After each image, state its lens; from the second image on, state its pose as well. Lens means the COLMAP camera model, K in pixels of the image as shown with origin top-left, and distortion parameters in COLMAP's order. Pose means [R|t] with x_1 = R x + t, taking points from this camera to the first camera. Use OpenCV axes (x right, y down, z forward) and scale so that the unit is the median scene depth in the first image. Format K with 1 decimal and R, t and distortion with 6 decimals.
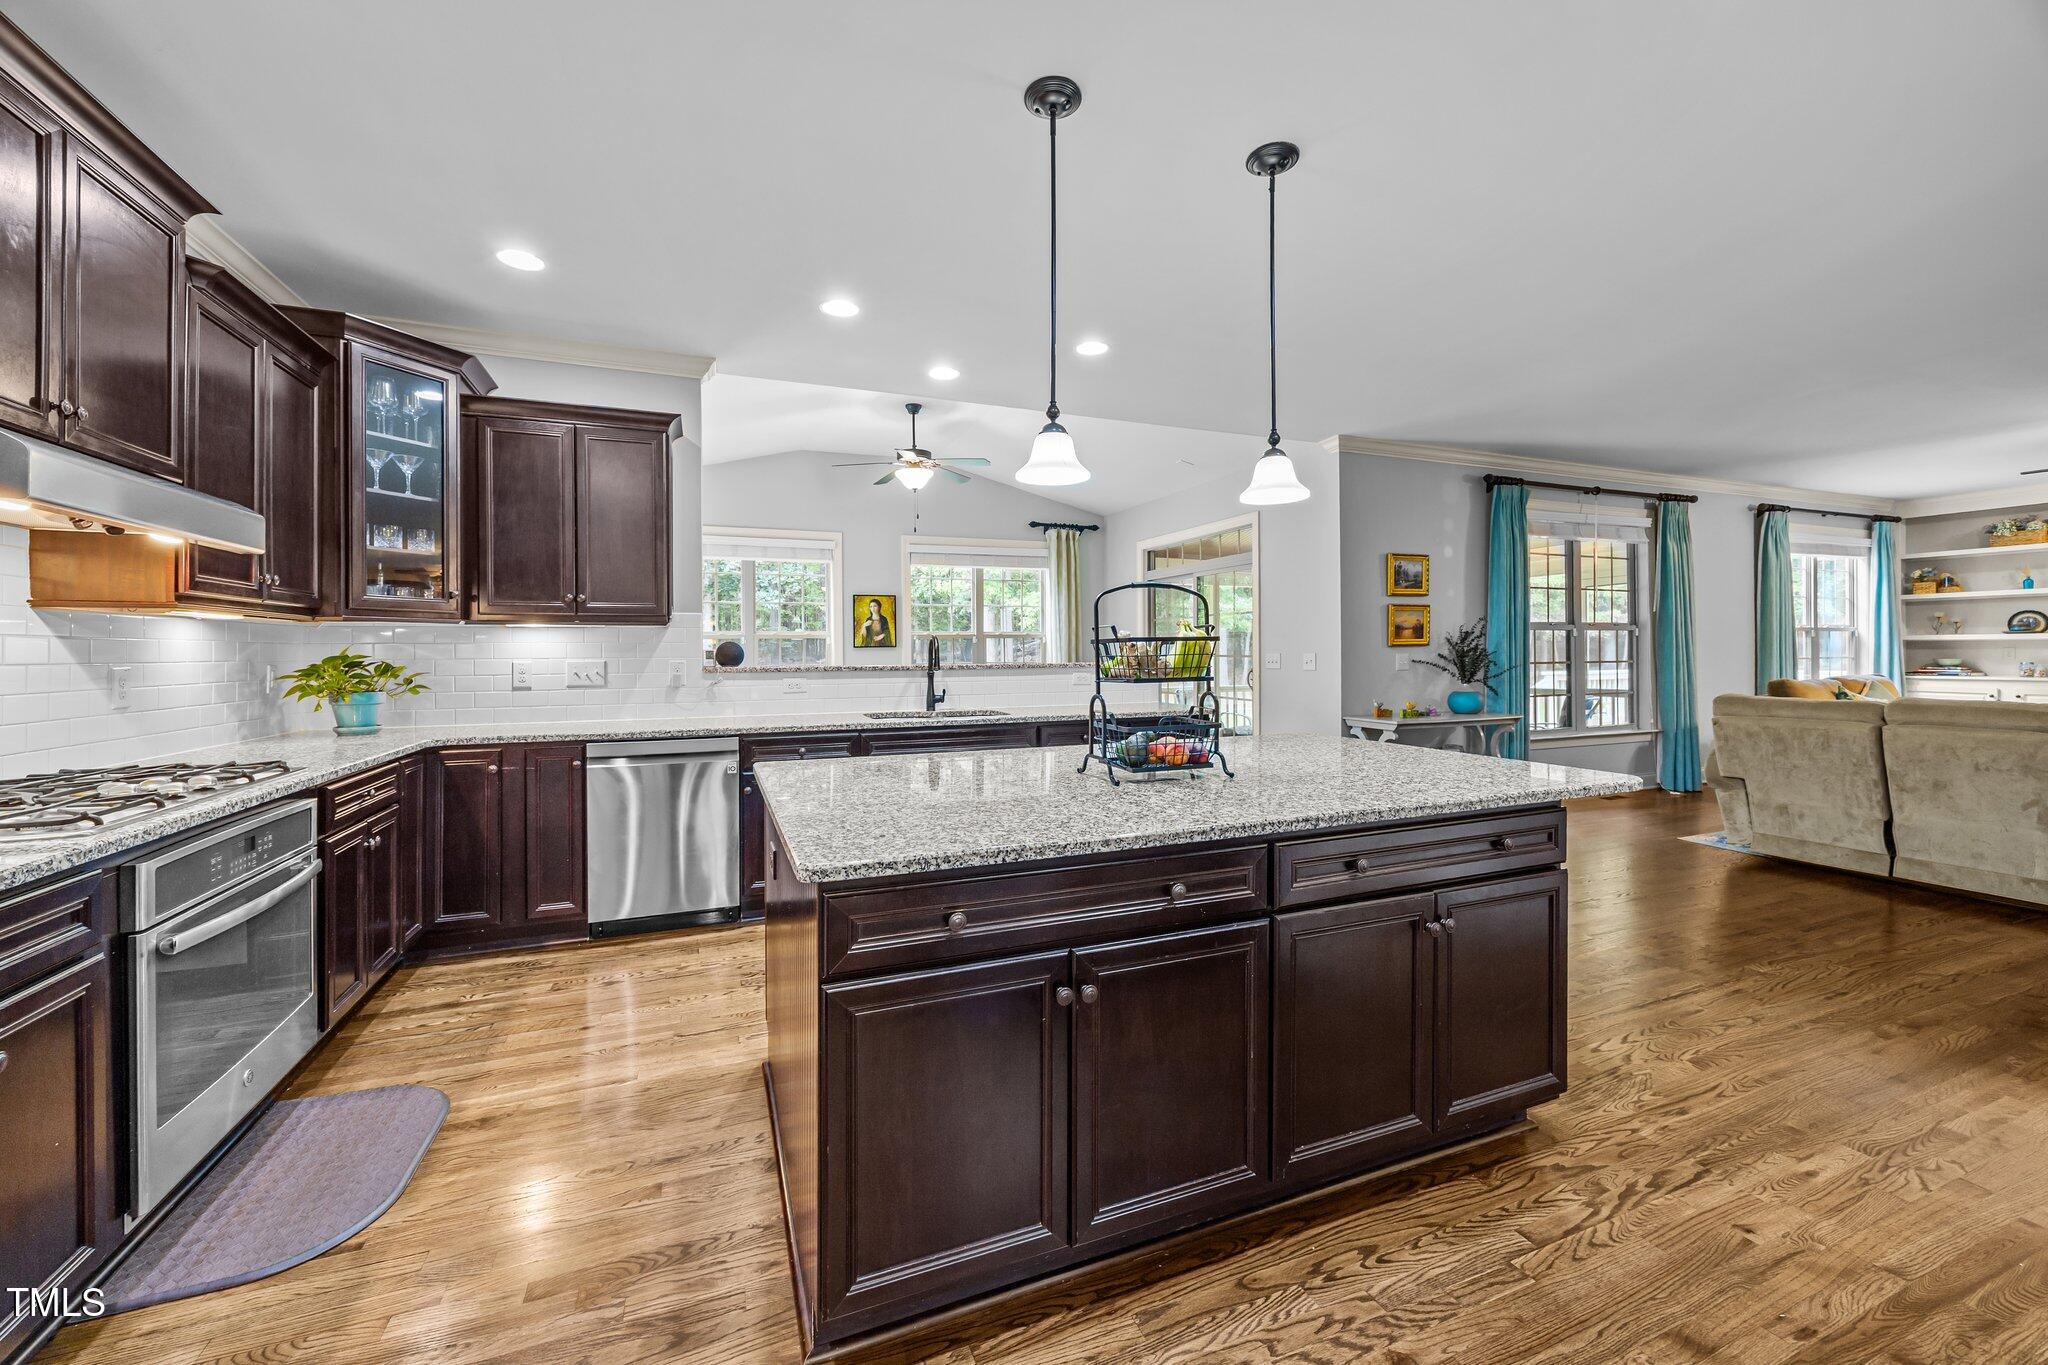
lens RADIAL K [[788.2, 0, 1022.8], [0, 788.2, 654.5], [0, 0, 1]] dist [-0.002257, -0.000414]
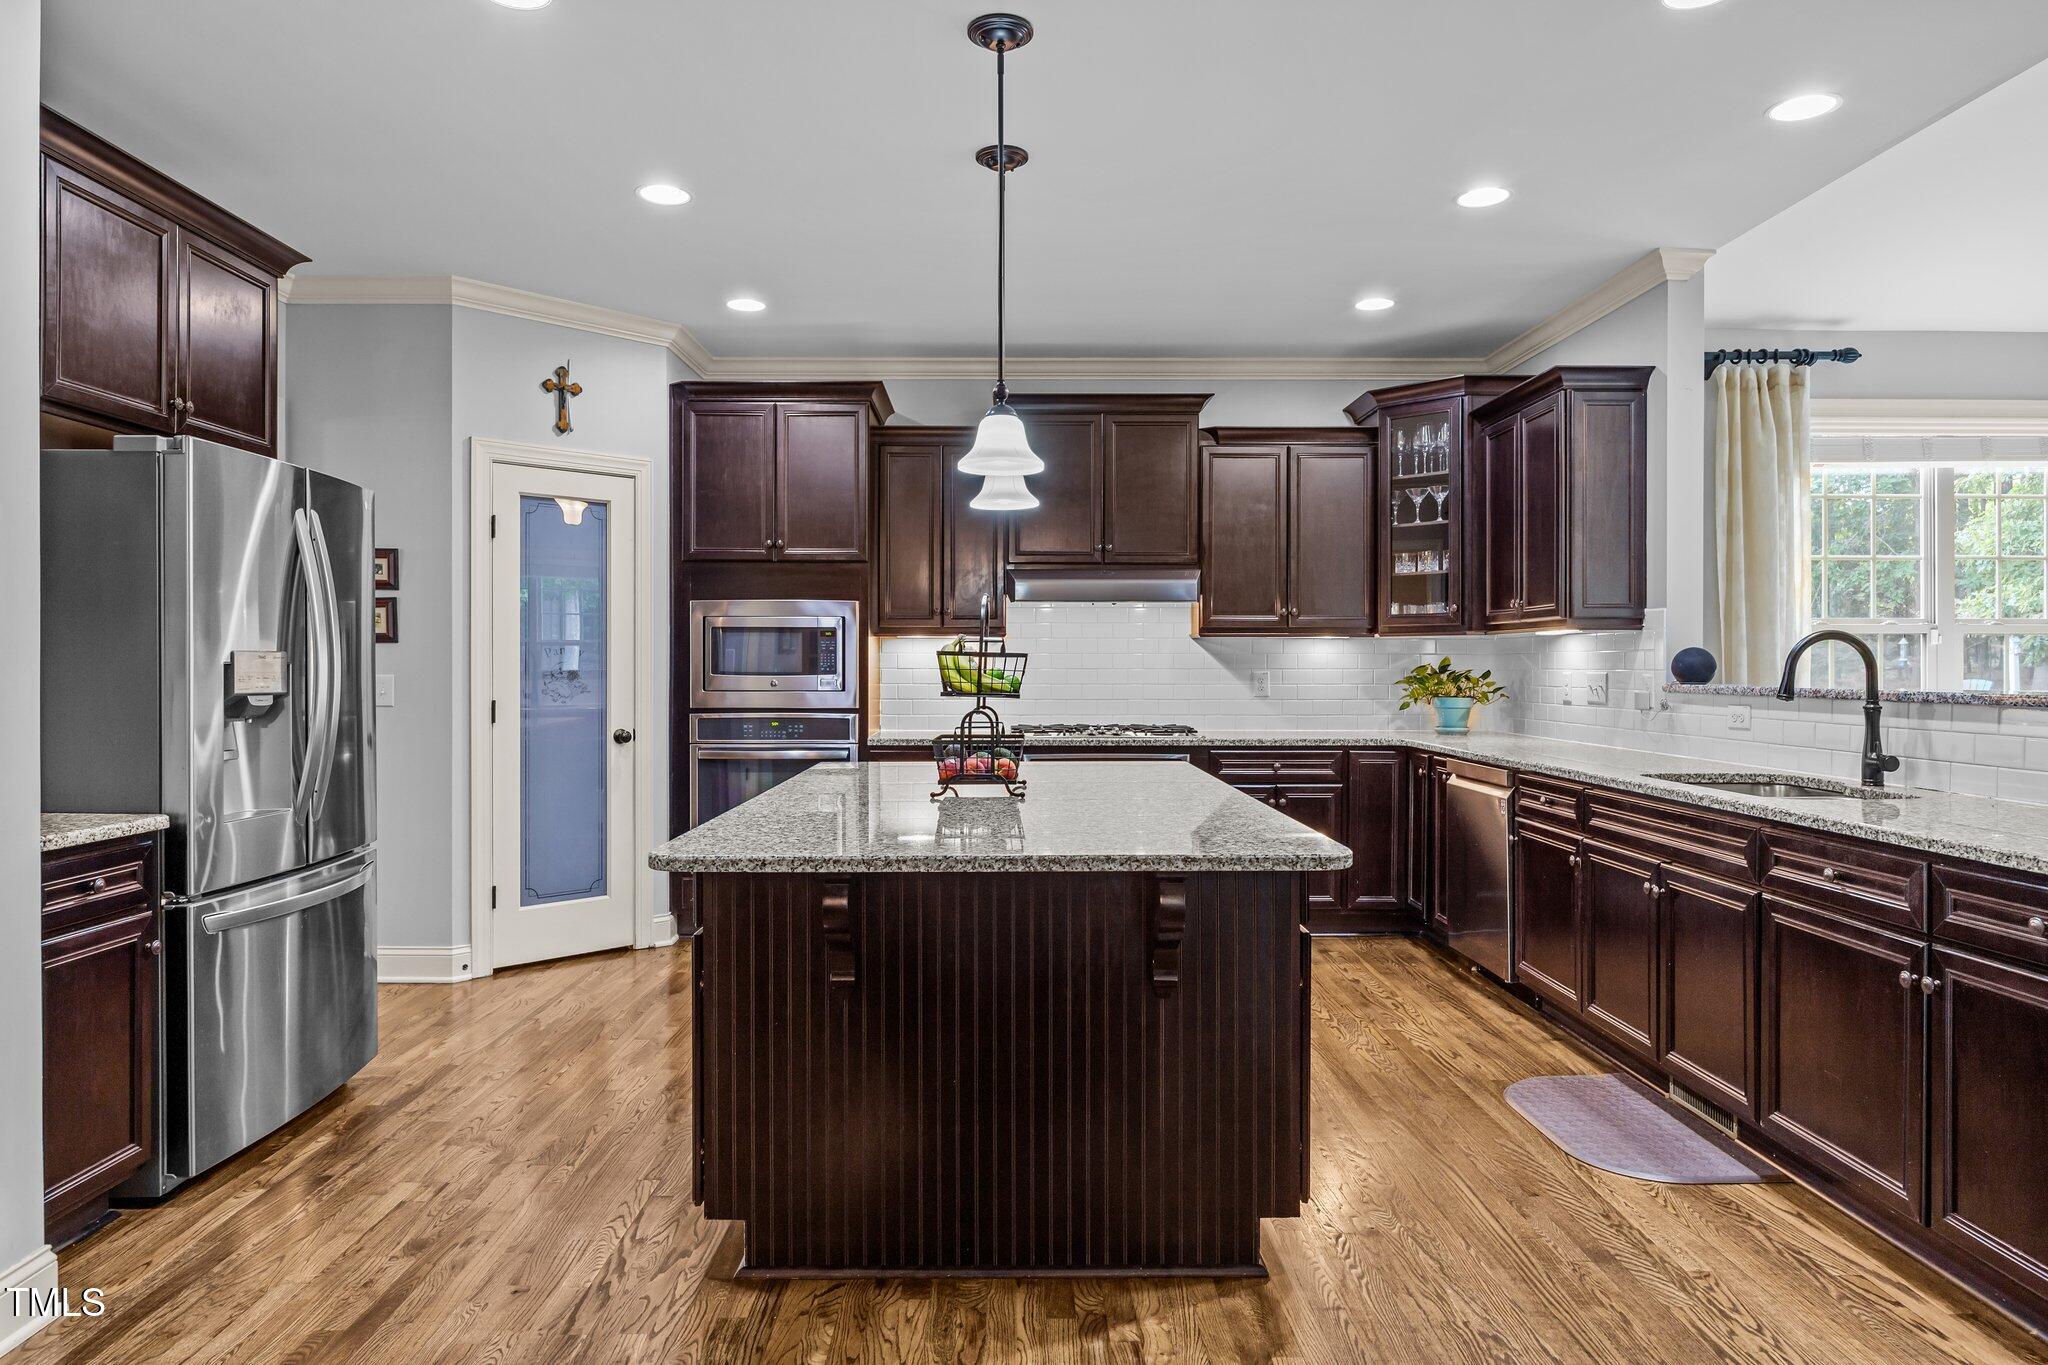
lens RADIAL K [[1242.7, 0, 1017.2], [0, 1242.7, 671.7], [0, 0, 1]] dist [-0.005315, 0.000574]
pose [[-0.362133, 0.013486, -0.932029, 0.459782], [0.001337, 0.999902, 0.013949, -0.005899], [0.932125, 0.003805, -0.362116, 0.462684]]
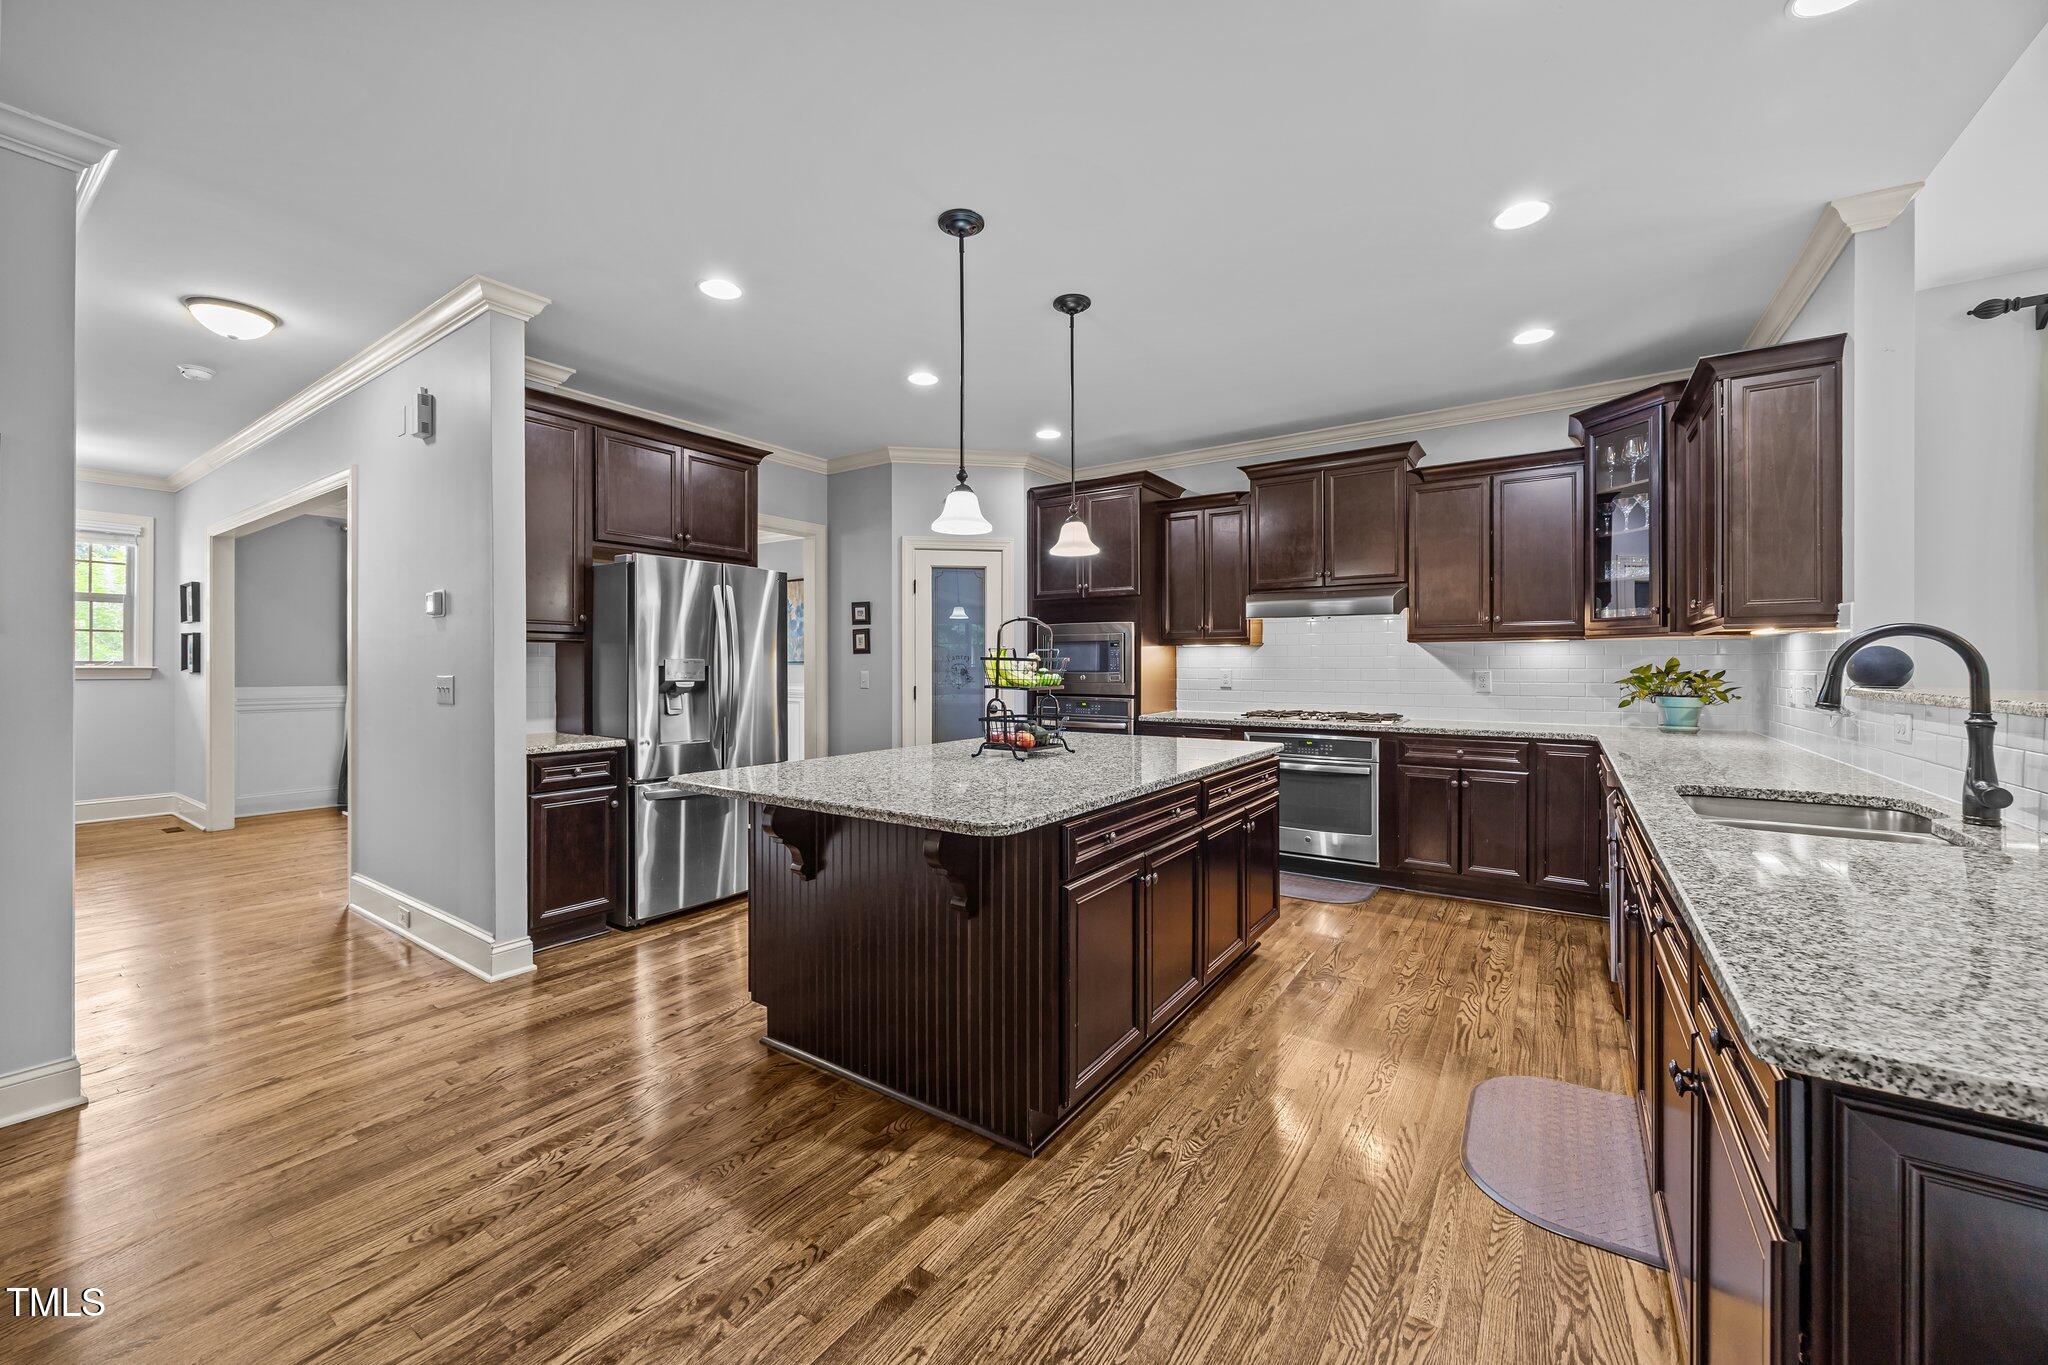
lens RADIAL K [[788.3, 0, 1008.8], [0, 788.3, 667.3], [0, 0, 1]] dist [0.000213, -0.000118]
pose [[-0.835337, 0.011224, -0.549623, 0.275145], [0.006972, 0.999927, 0.009823, -0.005737], [0.549694, 0.004374, -0.835355, 0.622693]]
